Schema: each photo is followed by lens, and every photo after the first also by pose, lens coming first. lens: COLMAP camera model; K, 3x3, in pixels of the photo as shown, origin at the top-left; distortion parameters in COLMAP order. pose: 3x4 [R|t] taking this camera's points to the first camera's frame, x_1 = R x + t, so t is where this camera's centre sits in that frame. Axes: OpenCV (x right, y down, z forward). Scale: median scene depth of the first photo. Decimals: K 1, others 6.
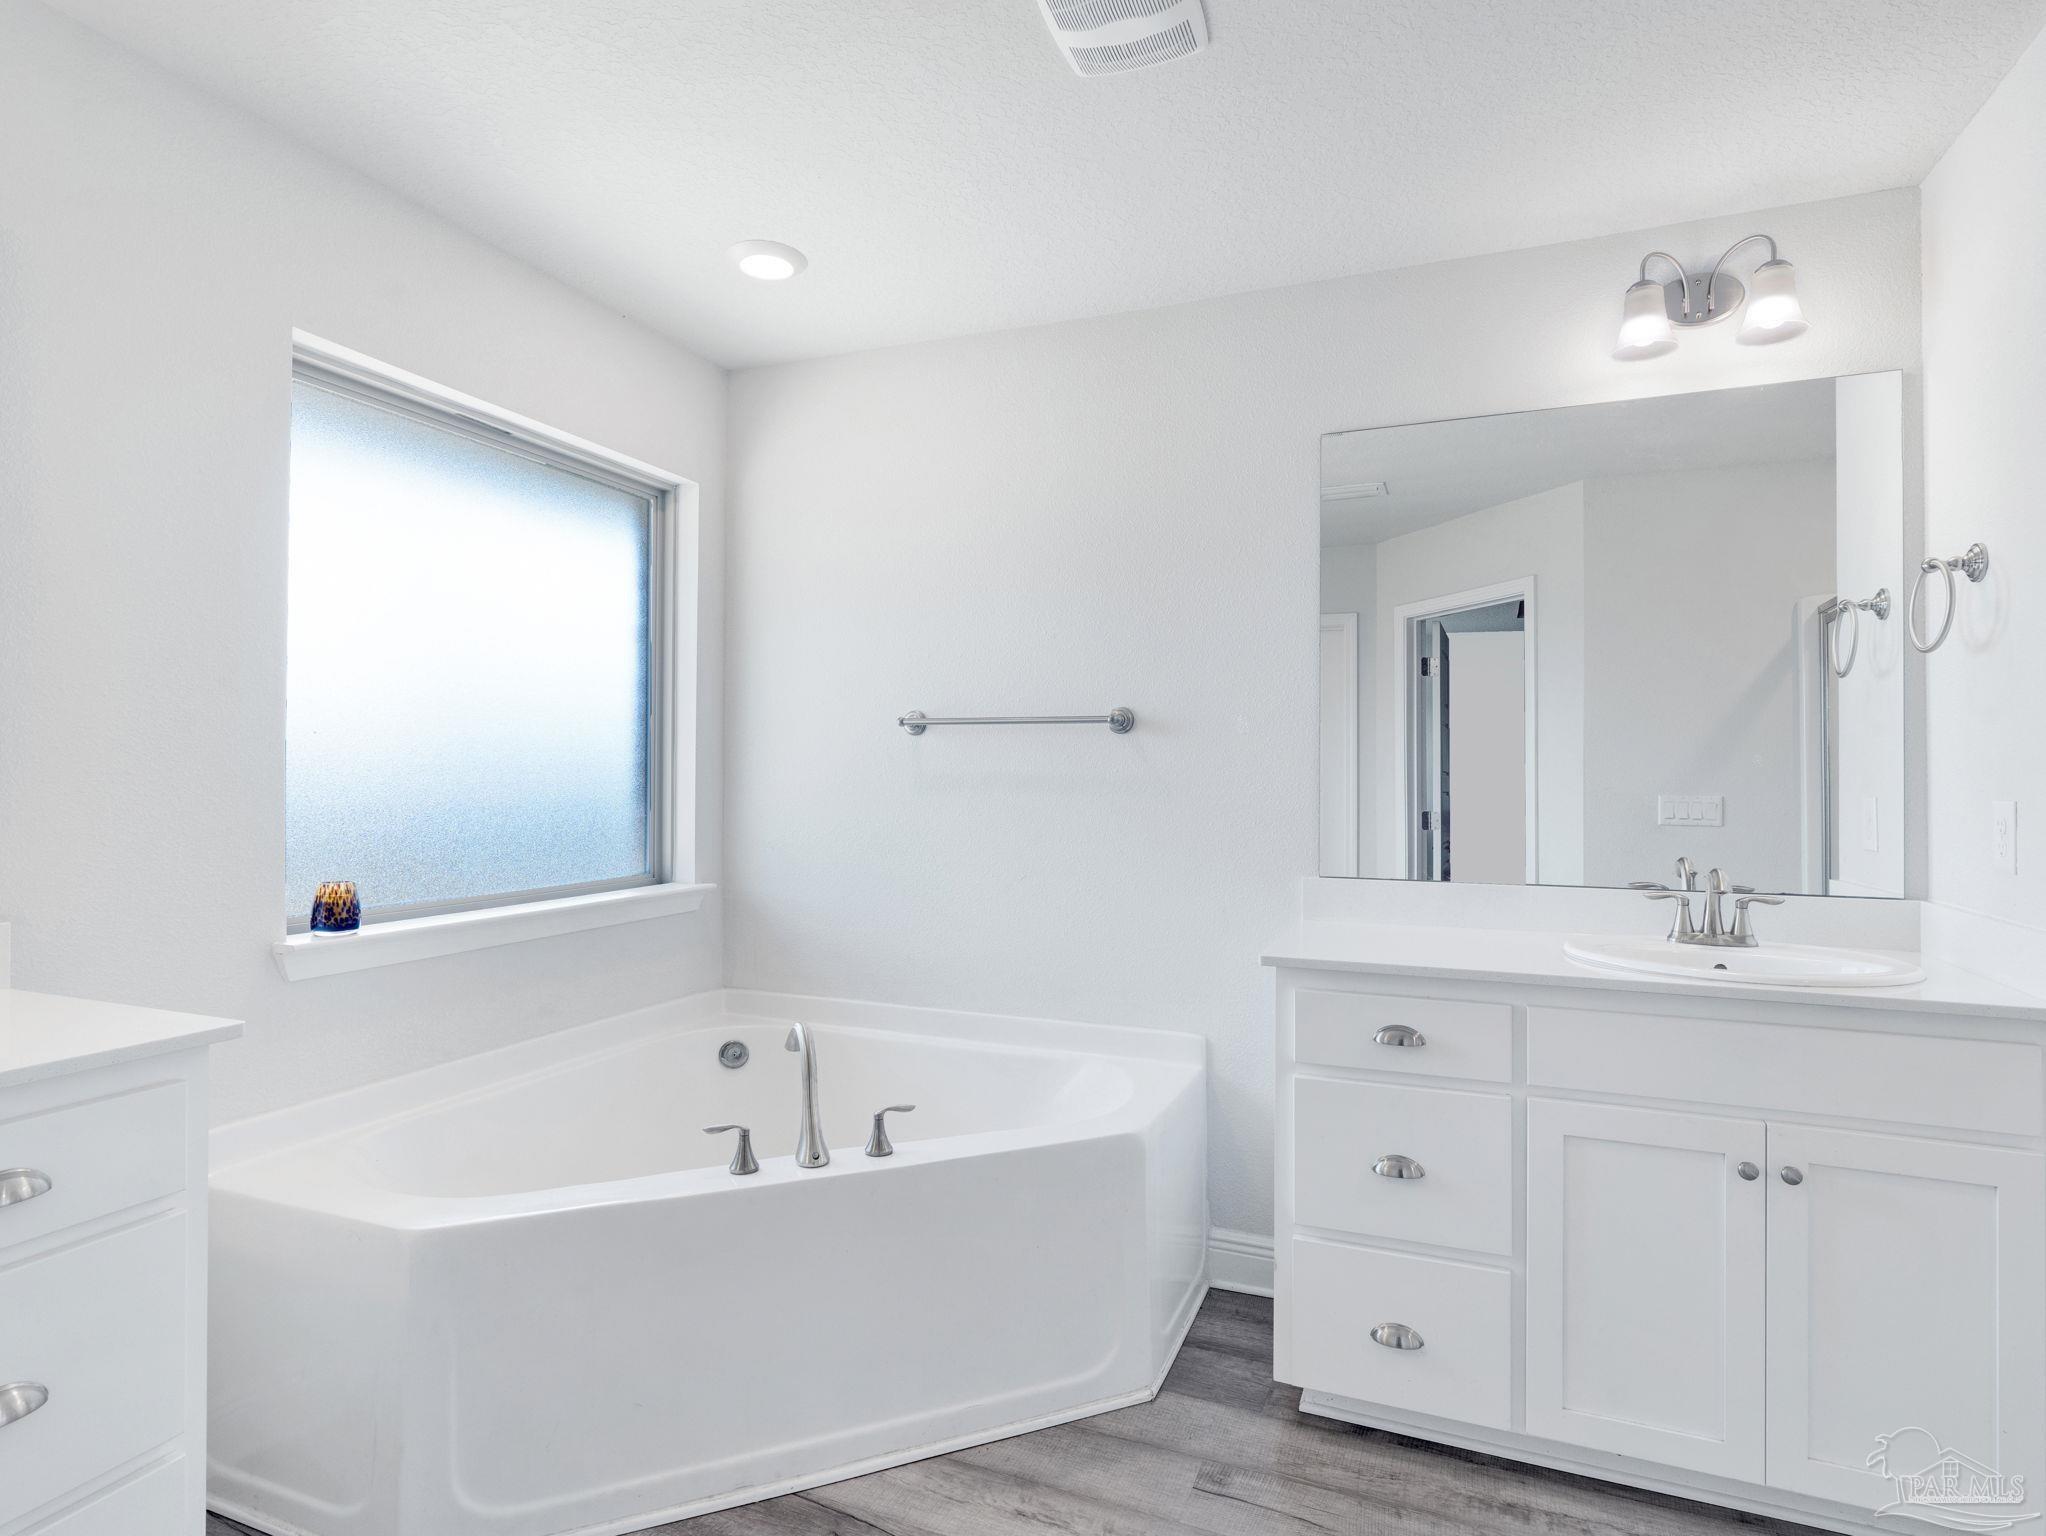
lens RADIAL K [[1050.5, 0, 1025.2], [0, 1050.5, 769.7], [0, 0, 1]] dist [-0.009051, 0.000057]
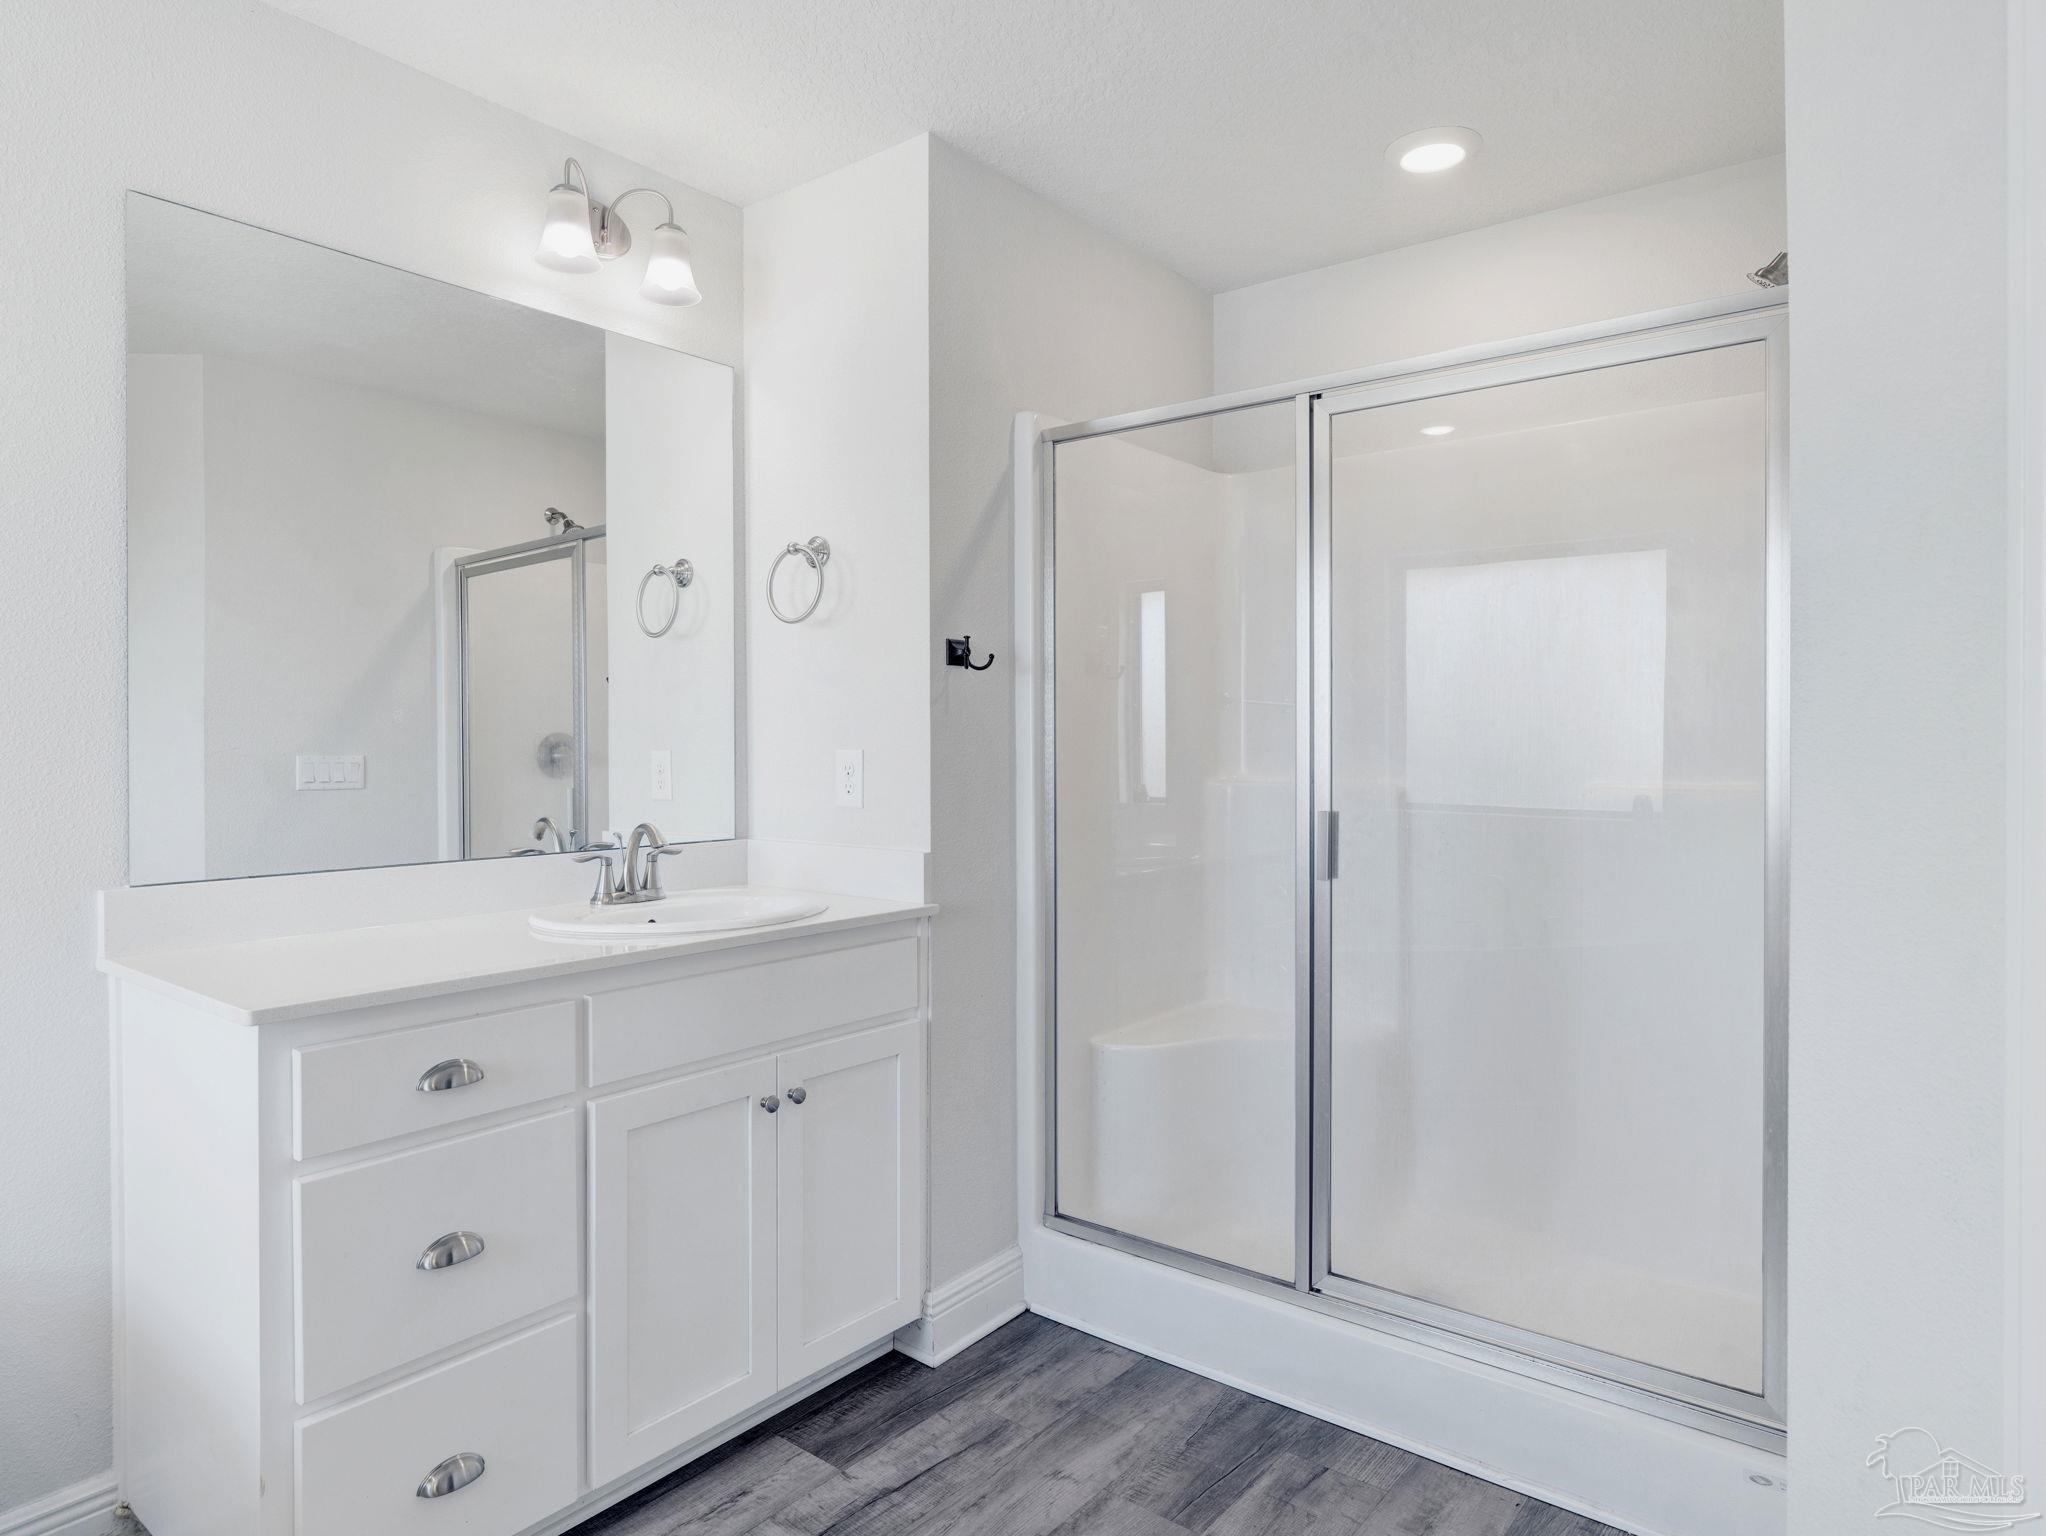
lens RADIAL K [[1185.2, 0, 1021.5], [0, 1185.2, 752.8], [0, 0, 1]] dist [-0.007497, -0.000190]
pose [[0.279723, -0.014777, 0.959967, -0.307467], [-0.003803, 0.999857, 0.016500, 0.008281], [-0.960073, -0.008266, 0.279626, 0.348126]]
